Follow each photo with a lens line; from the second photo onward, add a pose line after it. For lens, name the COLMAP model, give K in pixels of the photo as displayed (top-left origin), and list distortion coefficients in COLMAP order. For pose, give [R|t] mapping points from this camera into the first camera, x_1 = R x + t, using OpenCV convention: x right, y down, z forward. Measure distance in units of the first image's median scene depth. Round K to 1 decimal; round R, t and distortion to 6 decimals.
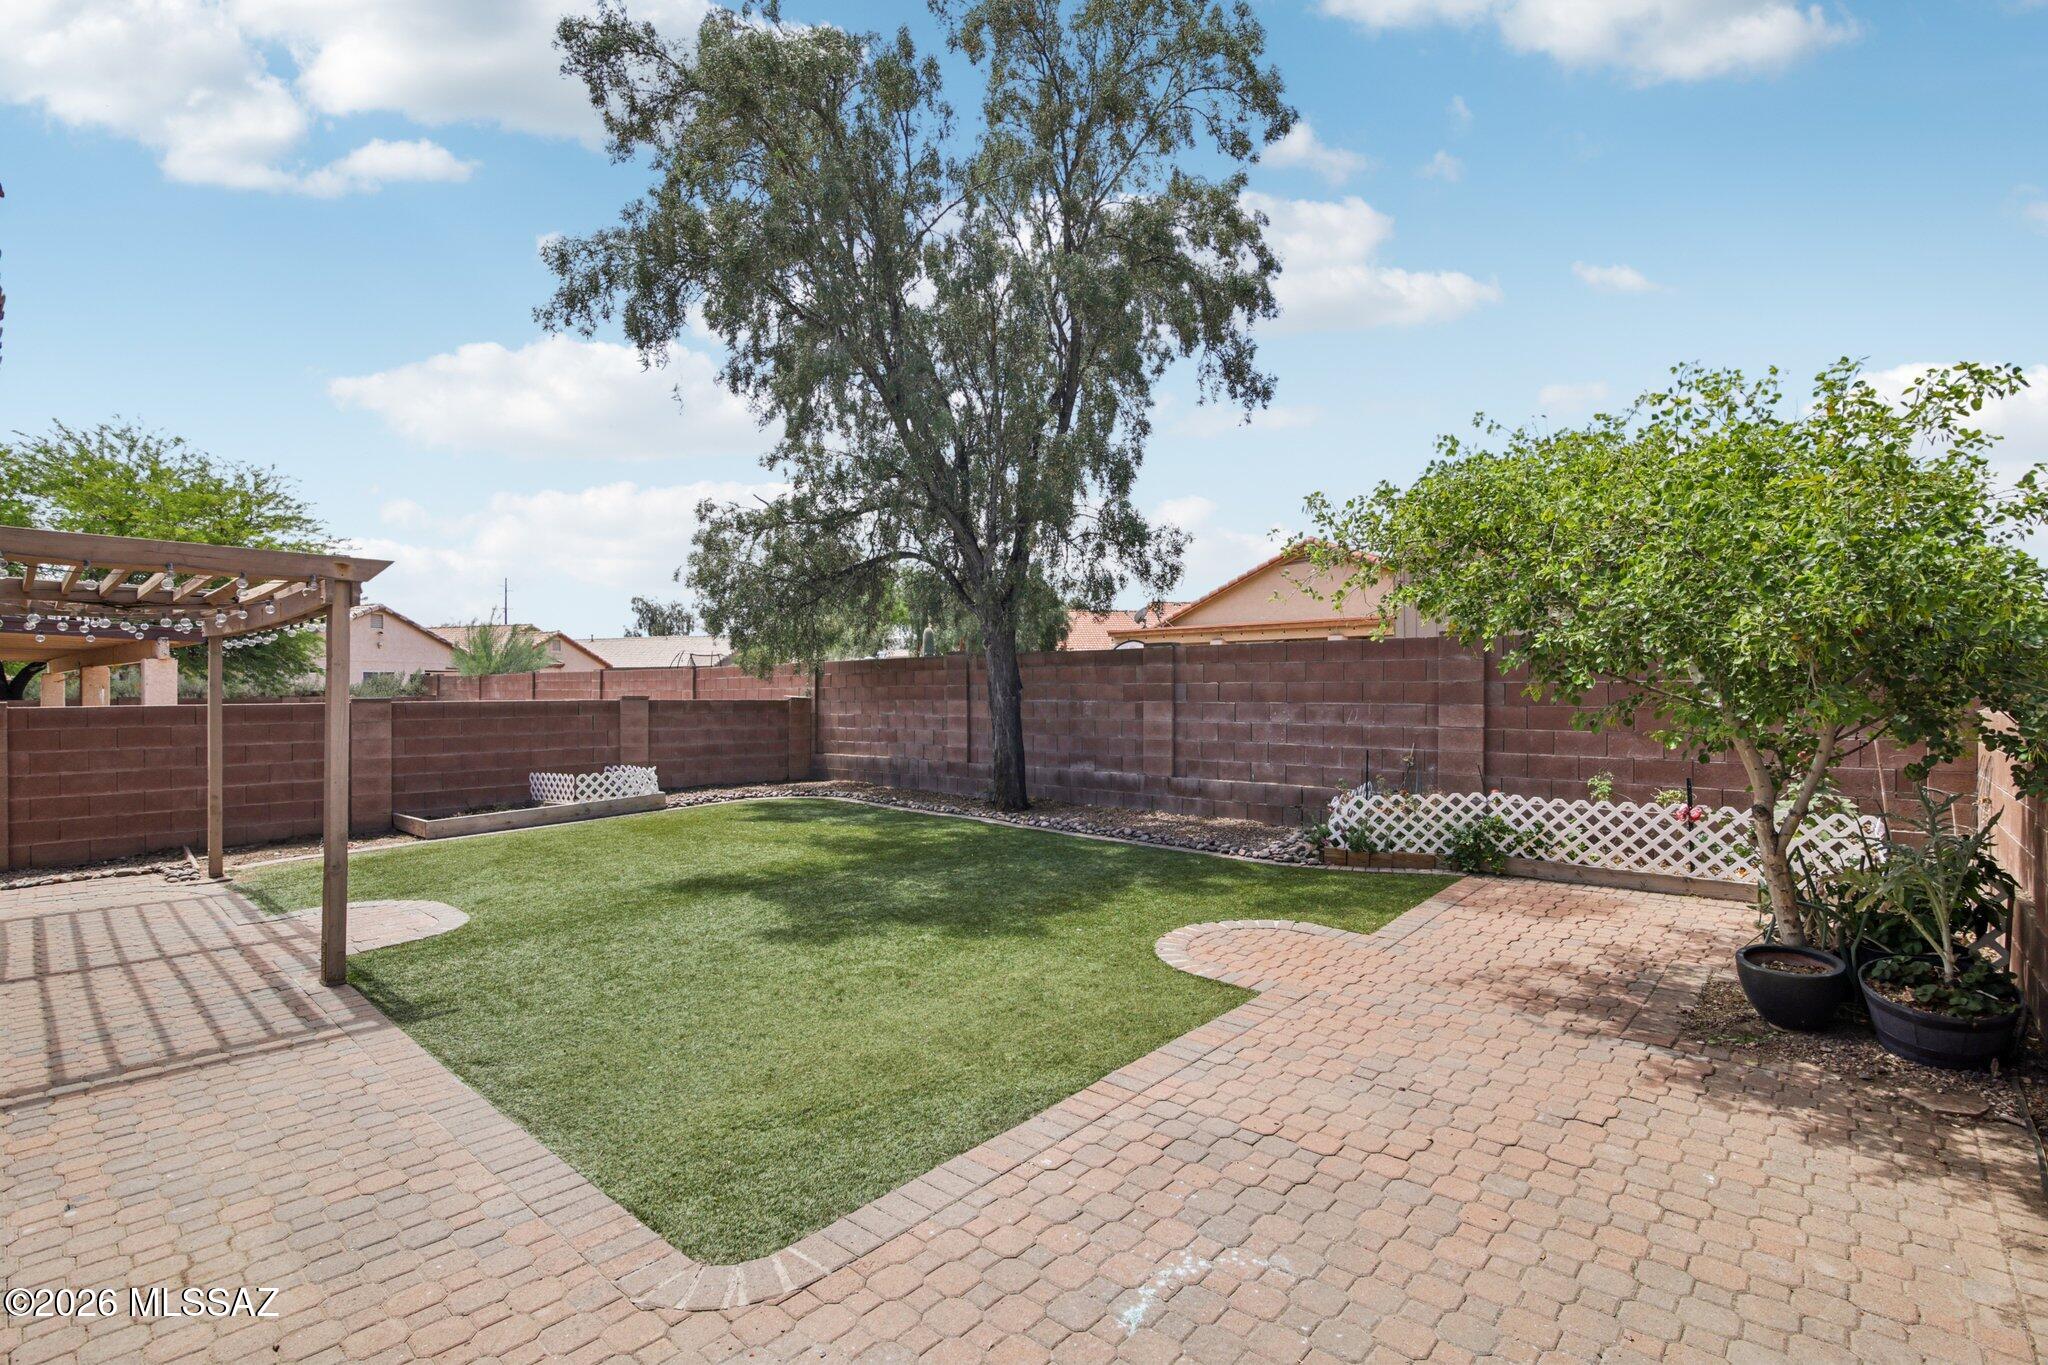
lens RADIAL K [[953.8, 0, 1024.0], [0, 953.8, 682.5], [0, 0, 1]] dist [-0.001555, -0.000454]
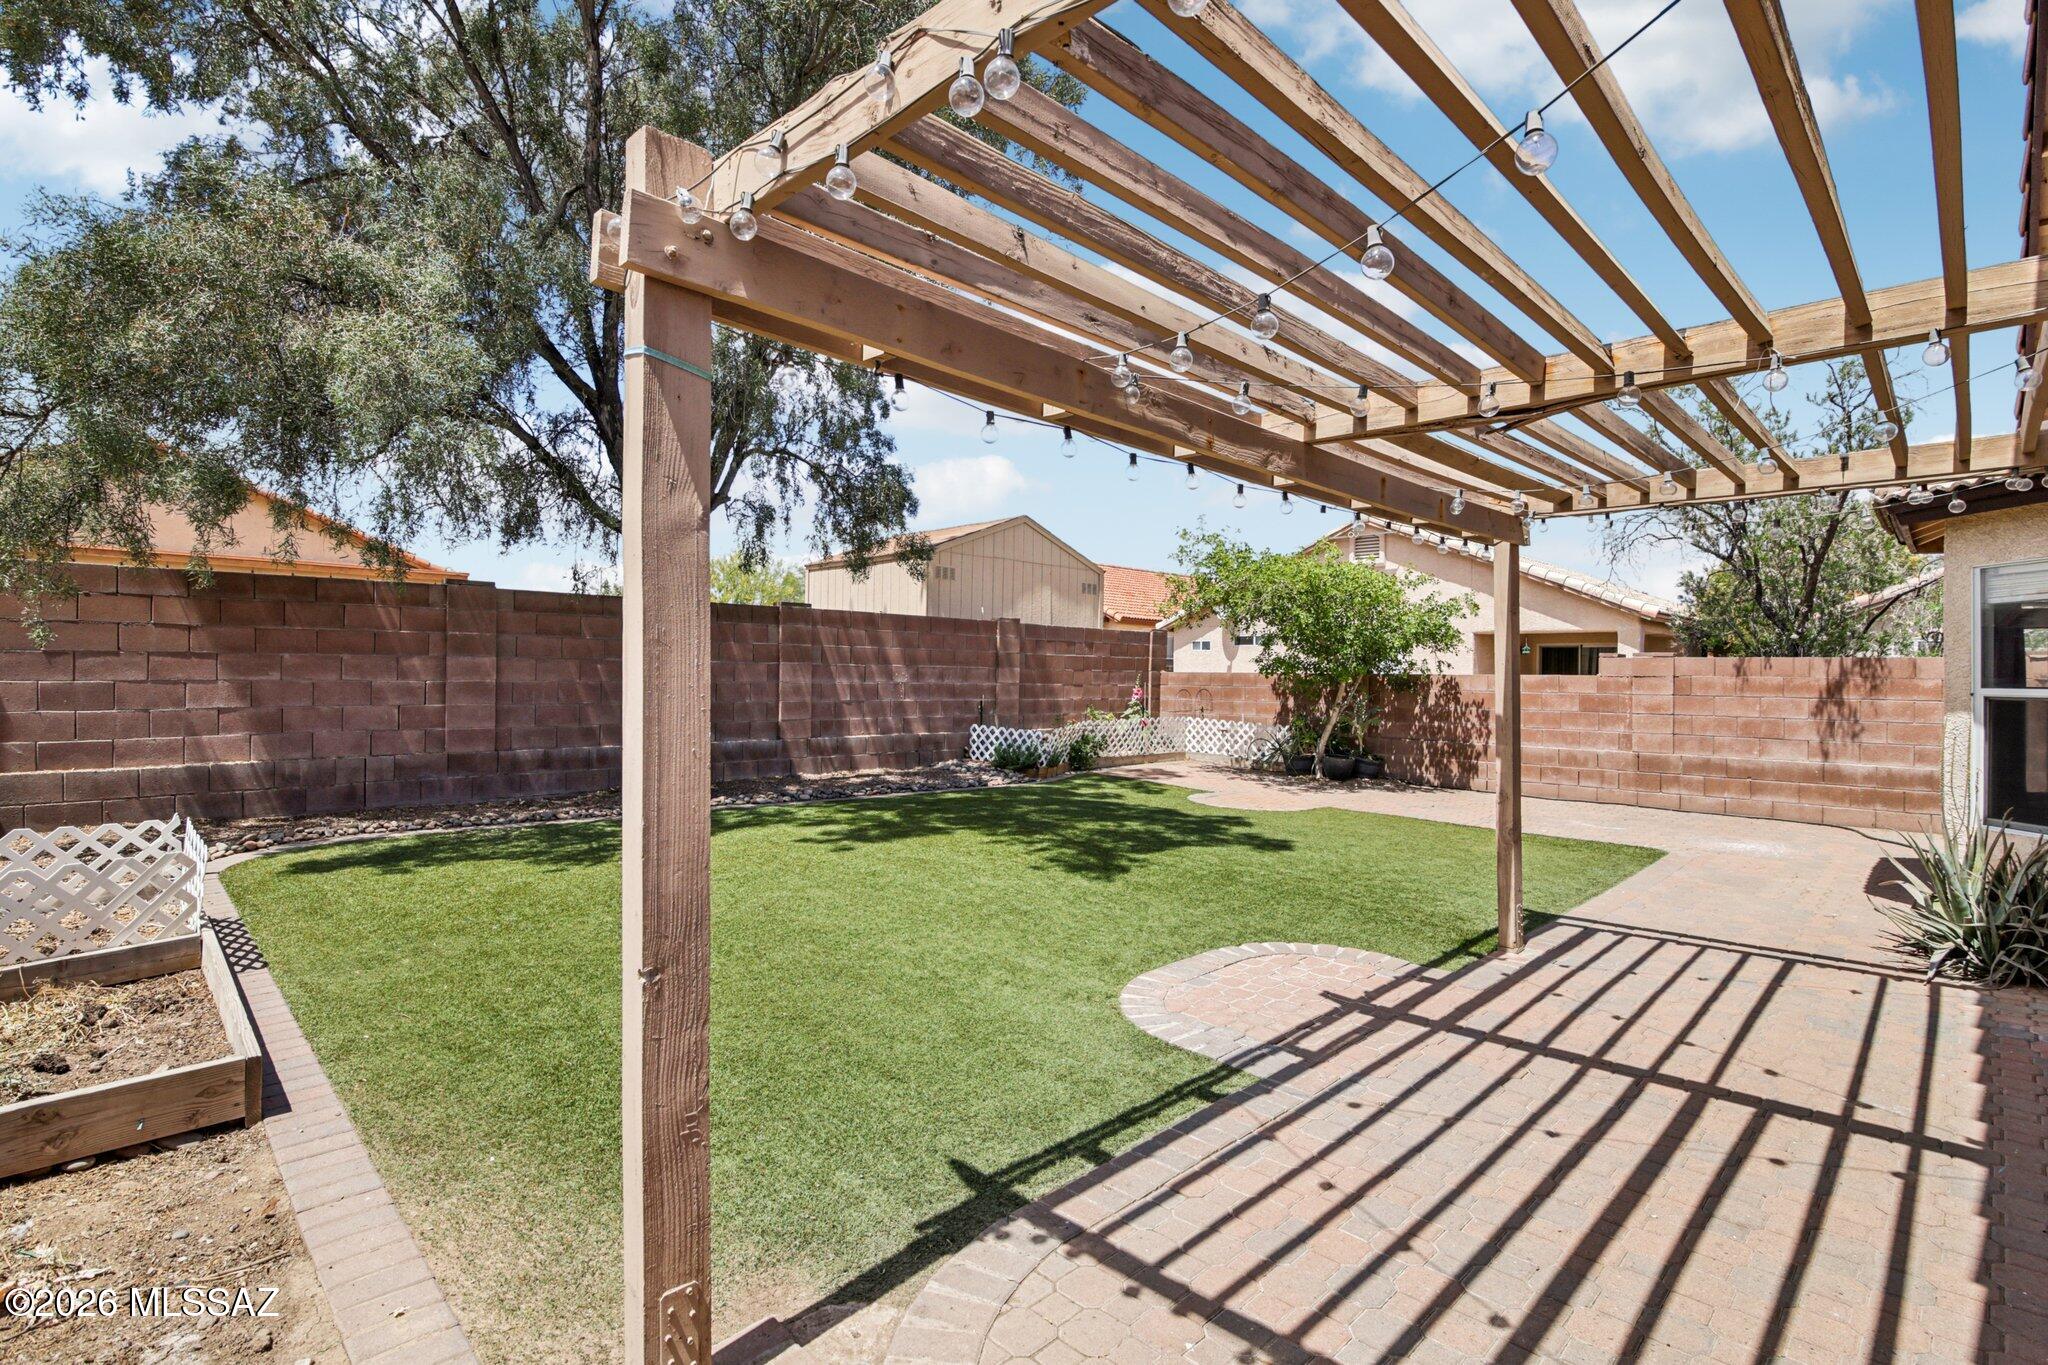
lens RADIAL K [[947.9, 0, 1053.4], [0, 947.9, 698.7], [0, 0, 1]] dist [-0.016613, -0.000437]
pose [[0.036598, -0.023487, 0.999054, -0.791993], [-0.024025, 0.999414, 0.024375, 0.025723], [-0.999041, -0.024894, 0.036012, 0.675772]]
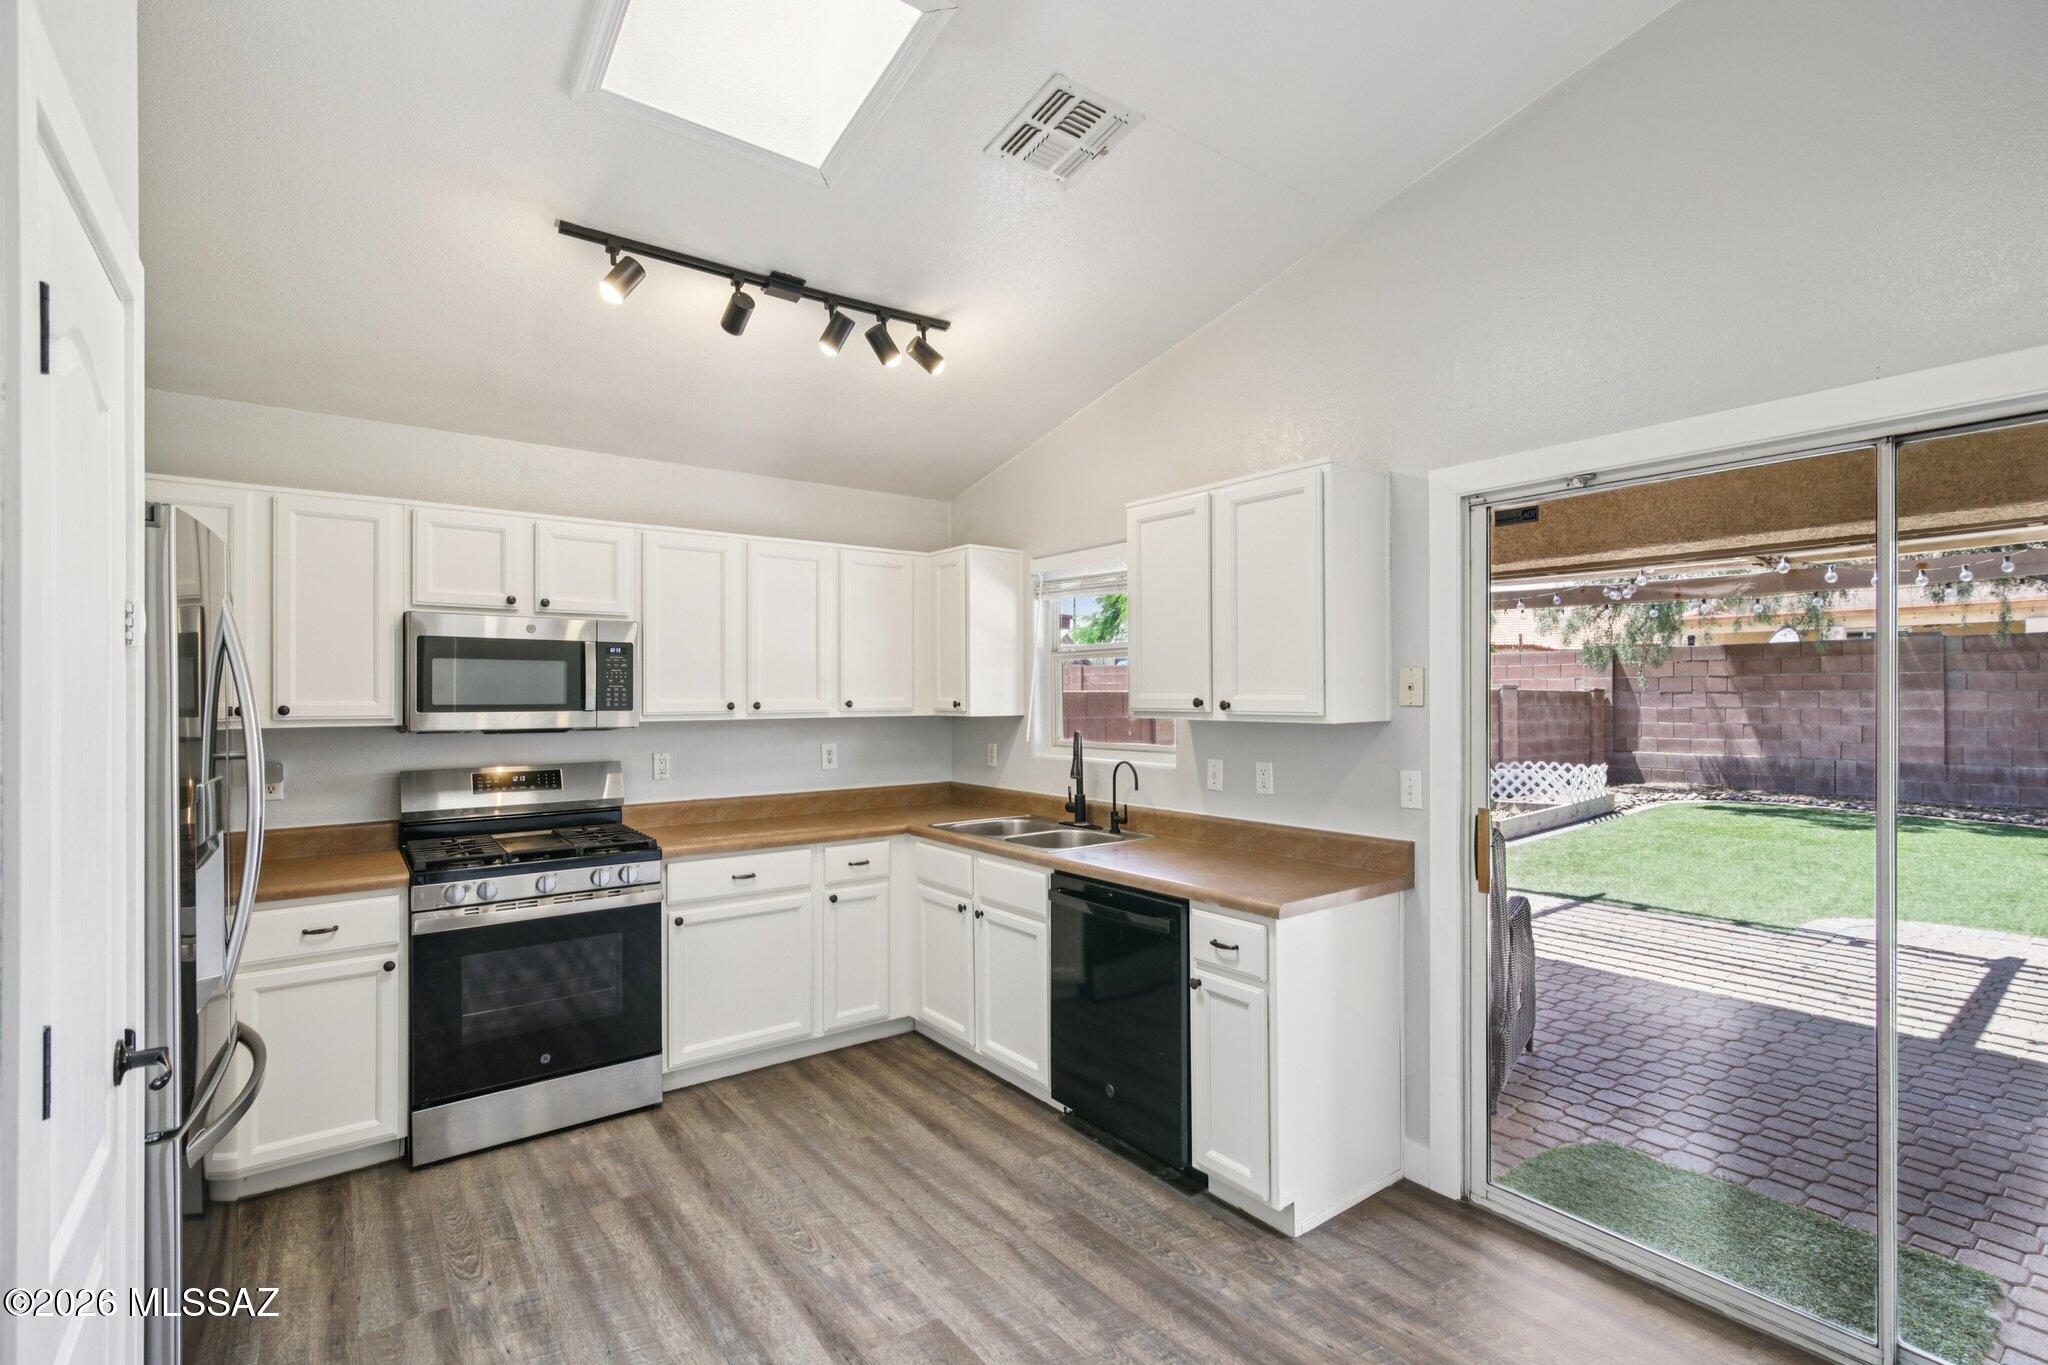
lens RADIAL K [[941.3, 0, 1024.0], [0, 941.3, 682.5], [0, 0, 1]] dist [-0.003019, -0.000932]
pose [[0.985395, 0.000471, -0.170283, -0.814876], [-0.000841, 0.999997, -0.002101, 0.016793], [0.170281, 0.002214, 0.985393, 0.061573]]
